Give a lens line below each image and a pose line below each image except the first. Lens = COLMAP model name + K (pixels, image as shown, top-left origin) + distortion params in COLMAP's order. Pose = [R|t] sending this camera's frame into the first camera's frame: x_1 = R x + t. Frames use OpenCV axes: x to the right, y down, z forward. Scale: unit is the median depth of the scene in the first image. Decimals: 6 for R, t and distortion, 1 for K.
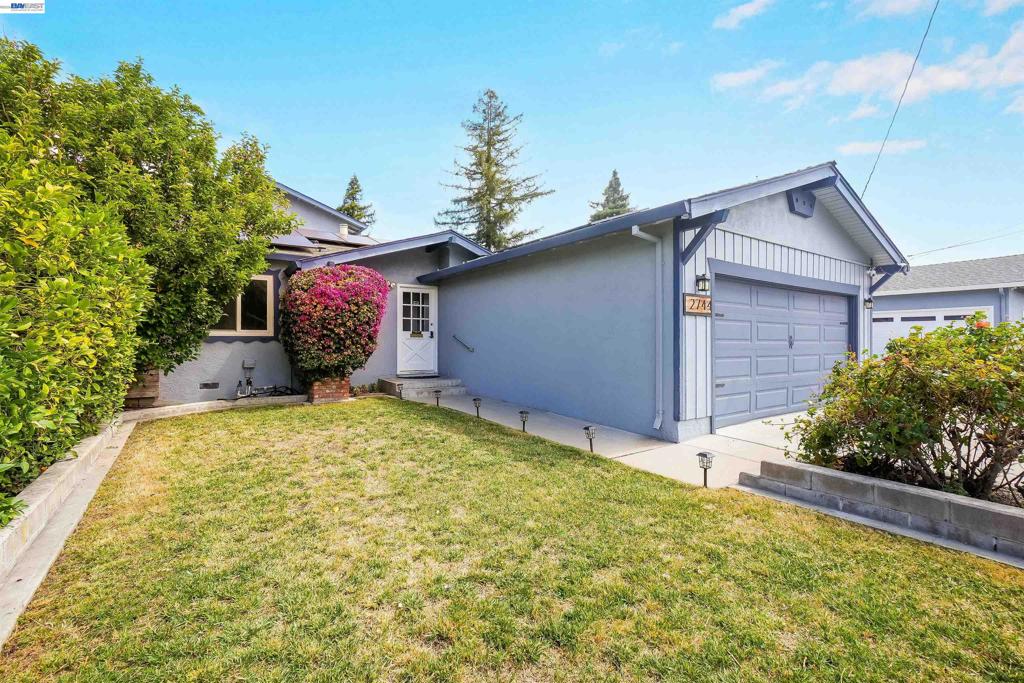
lens RADIAL K [[454.3, 0, 520.4], [0, 454.3, 350.8], [0, 0, 1]] dist [-0.008164, 0.004283]
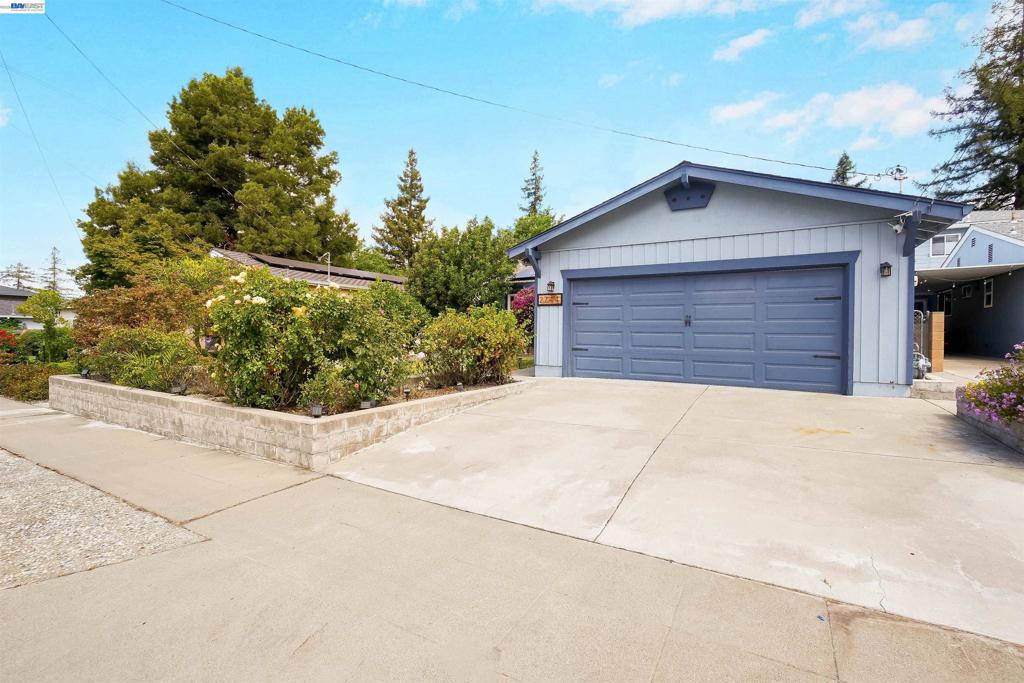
lens RADIAL K [[454.3, 0, 505.9], [0, 454.3, 344.1], [0, 0, 1]] dist [-0.008164, 0.004283]
pose [[0.398512, 0.027664, -0.916746, 1.027780], [-0.031509, 0.999368, 0.016460, 0.023827], [0.916622, 0.022326, 0.399132, 0.093485]]
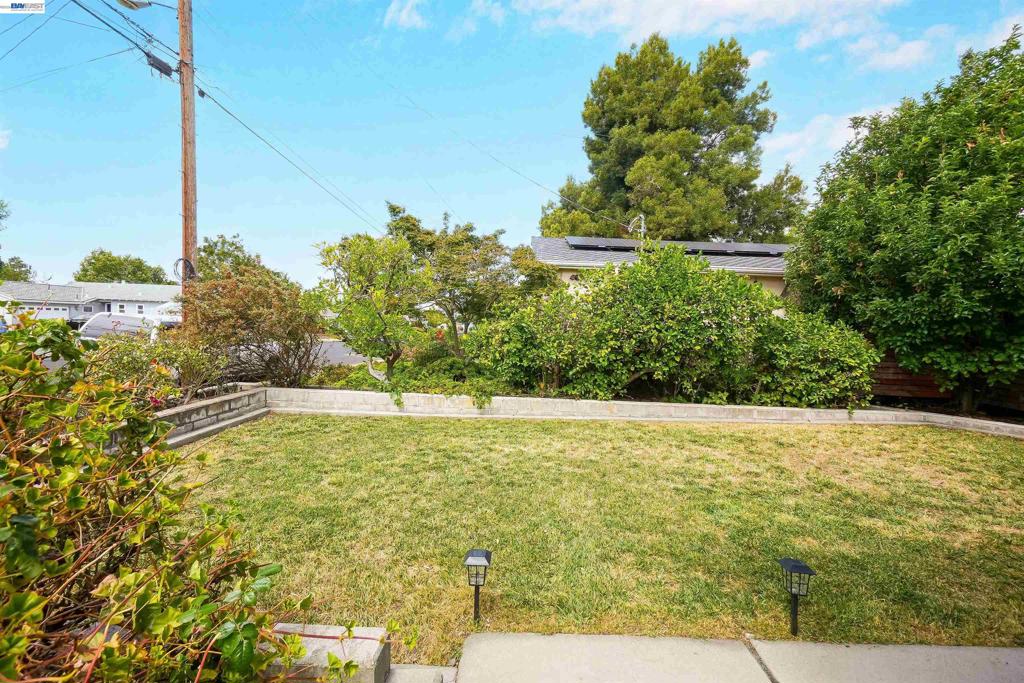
lens RADIAL K [[454.3, 0, 506.2], [0, 454.3, 333.0], [0, 0, 1]] dist [-0.008164, 0.004283]
pose [[-0.587604, -0.009513, -0.809092, 0.294178], [-0.060421, 0.997655, 0.032151, -0.010907], [0.806889, 0.067778, -0.586801, 0.485798]]
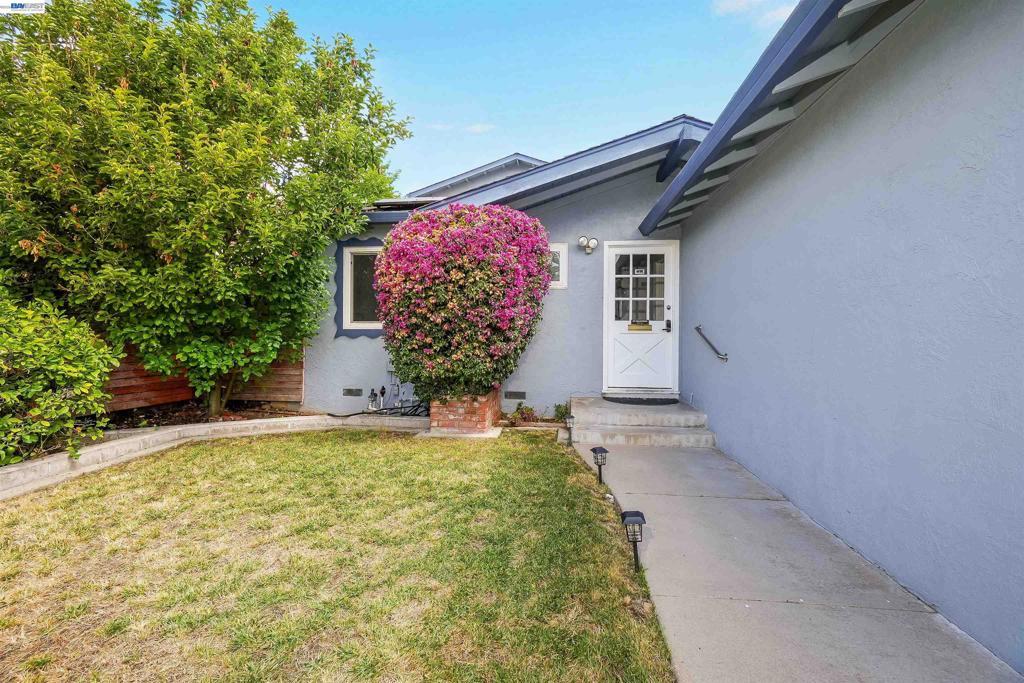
lens RADIAL K [[454.3, 0, 511.7], [0, 454.3, 342.4], [0, 0, 1]] dist [-0.008164, 0.004283]
pose [[0.746798, 0.011645, -0.664949, 0.035931], [-0.020872, 0.999765, -0.005933, -0.008566], [0.664723, 0.018309, 0.746865, 0.470962]]
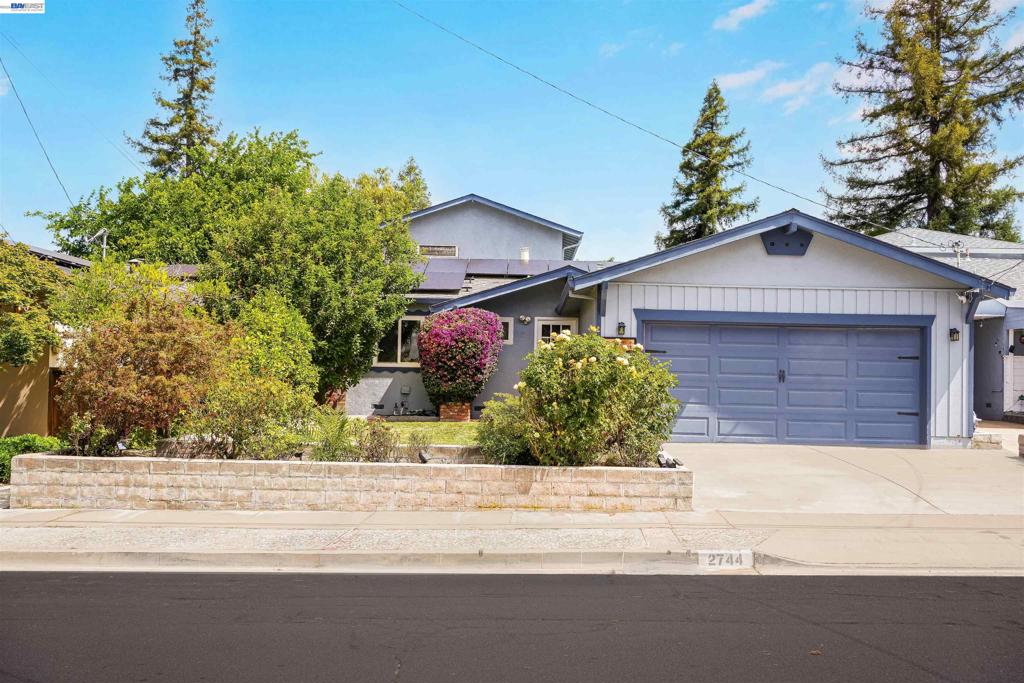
lens RADIAL K [[1096.1, 0, 519.7], [0, 1096.1, 370.6], [0, 0, 1]] dist [0.014149, 0.000000]
pose [[0.809472, 0.009524, -0.587081, 1.114696], [-0.033579, 0.998983, -0.030093, 0.044200], [0.586197, 0.044073, 0.808969, -0.966527]]
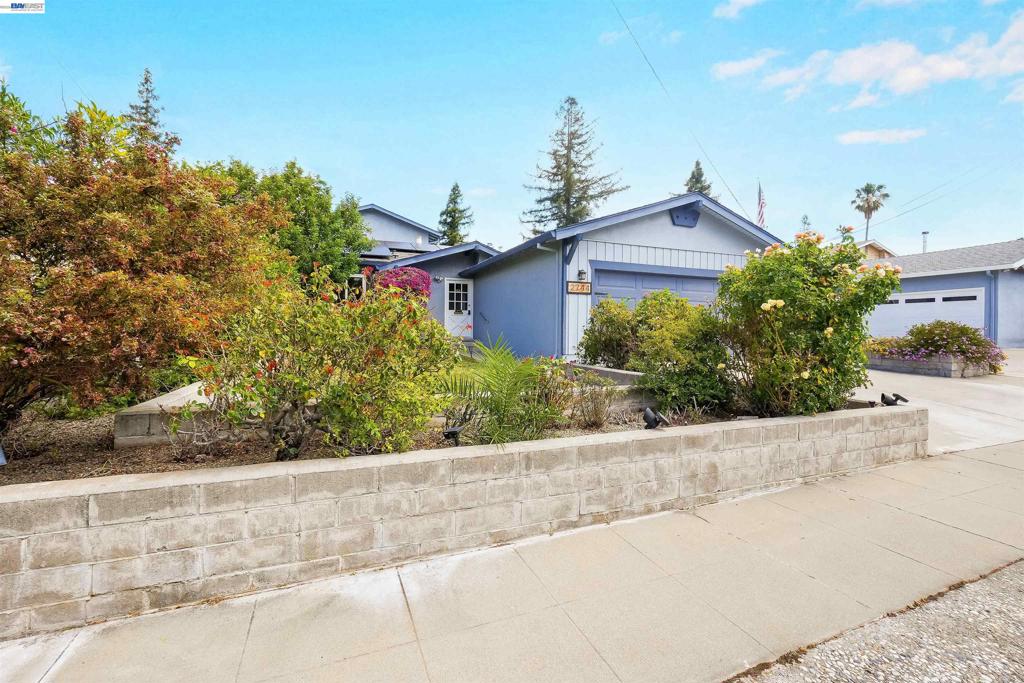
lens RADIAL K [[454.3, 0, 524.1], [0, 454.3, 343.7], [0, 0, 1]] dist [-0.008164, 0.004283]
pose [[0.974387, 0.013745, -0.224456, 0.311307], [-0.012799, 0.999902, 0.005669, 0.054498], [0.224512, -0.002651, 0.974468, -0.377227]]
